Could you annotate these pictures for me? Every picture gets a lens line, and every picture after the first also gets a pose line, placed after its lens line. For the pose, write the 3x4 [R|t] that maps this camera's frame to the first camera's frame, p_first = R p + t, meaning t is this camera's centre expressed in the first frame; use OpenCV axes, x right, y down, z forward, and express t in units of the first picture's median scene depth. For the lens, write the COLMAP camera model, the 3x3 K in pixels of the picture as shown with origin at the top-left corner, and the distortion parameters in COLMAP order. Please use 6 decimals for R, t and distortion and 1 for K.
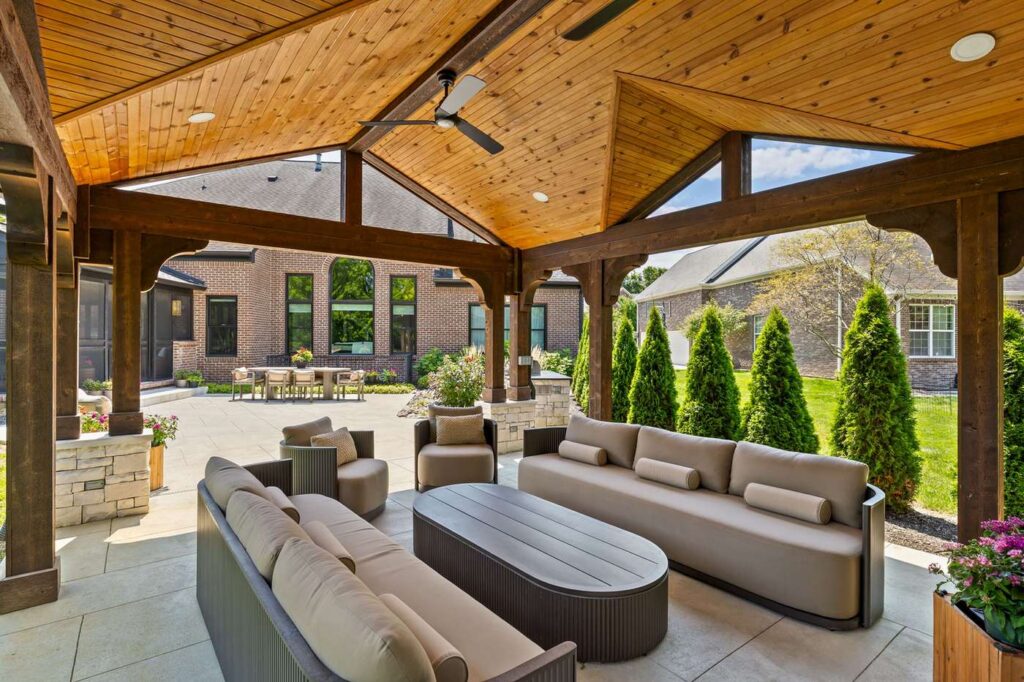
lens RADIAL K [[497.7, 0, 512.0], [0, 497.7, 341.0], [0, 0, 1]] dist [0.000497, -0.000054]
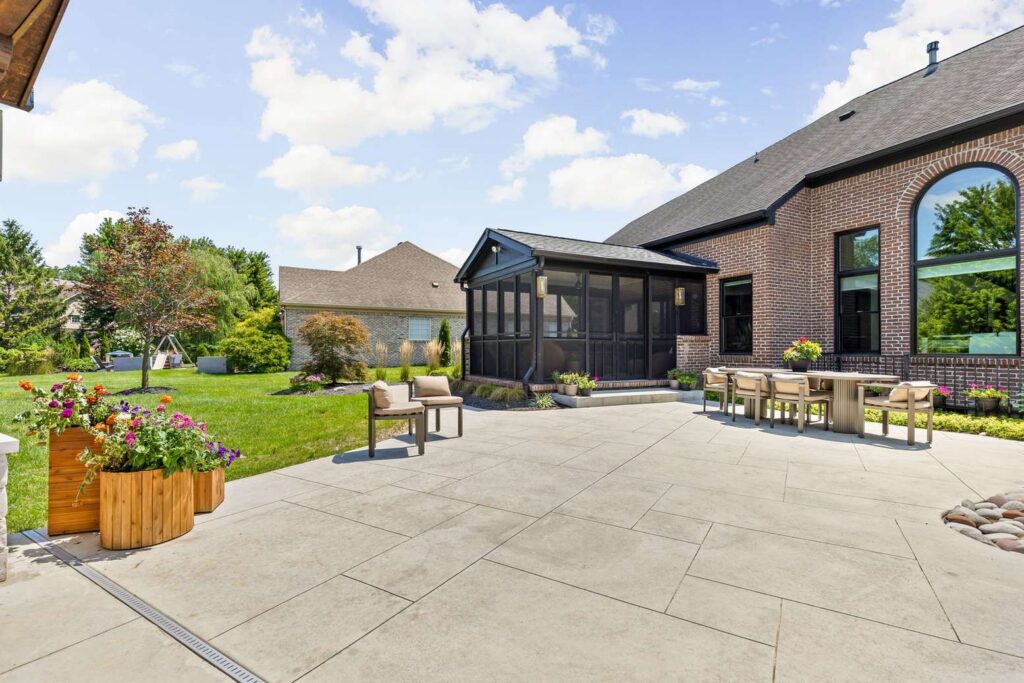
lens RADIAL K [[463.7, 0, 513.0], [0, 463.7, 347.8], [0, 0, 1]] dist [0.004589, 0.000102]
pose [[0.350781, -0.007486, -0.936428, -0.025827], [0.000281, 0.999969, -0.007889, 0.029646], [0.936458, 0.002504, 0.350772, 0.471364]]
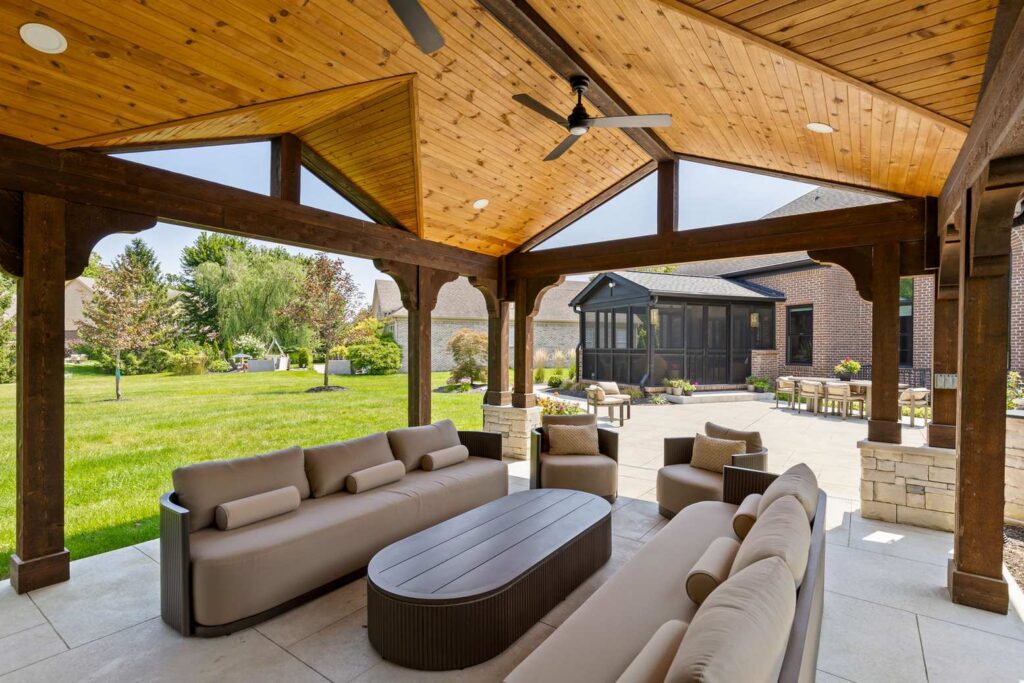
lens RADIAL K [[490.3, 0, 511.3], [0, 490.3, 352.5], [0, 0, 1]] dist [-0.001224, -0.000151]
pose [[0.281389, 0.005859, -0.959576, 0.236032], [-0.002509, 0.999982, 0.005370, 0.001553], [0.959591, 0.000896, 0.281398, 0.178885]]
